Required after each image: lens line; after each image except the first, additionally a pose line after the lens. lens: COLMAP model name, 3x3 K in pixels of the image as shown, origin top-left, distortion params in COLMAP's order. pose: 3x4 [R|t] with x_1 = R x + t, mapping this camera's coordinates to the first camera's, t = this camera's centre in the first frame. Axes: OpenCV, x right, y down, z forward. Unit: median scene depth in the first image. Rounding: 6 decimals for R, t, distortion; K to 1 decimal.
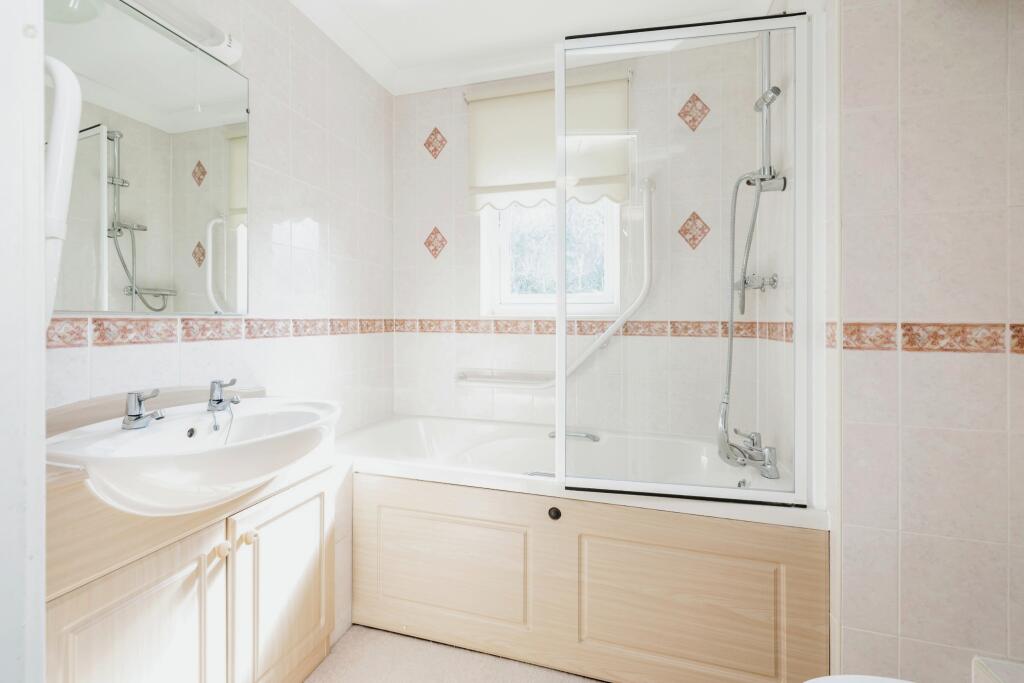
lens RADIAL K [[446.6, 0, 511.3], [0, 446.6, 314.9], [0, 0, 1]] dist [0.010372, -0.000305]
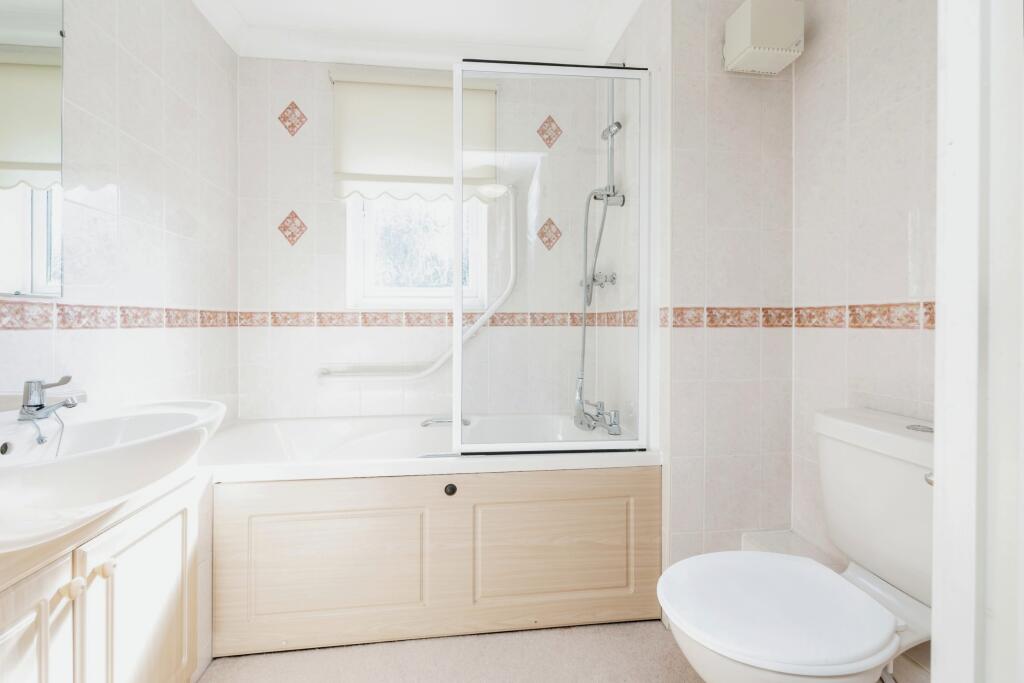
lens RADIAL K [[442.0, 0, 511.2], [0, 442.0, 321.4], [0, 0, 1]] dist [0.010730, 0.000354]
pose [[0.917690, -0.006743, 0.397240, -0.175102], [0.004167, 0.999964, 0.007348, 0.035957], [-0.397276, -0.005088, 0.917685, -0.016980]]
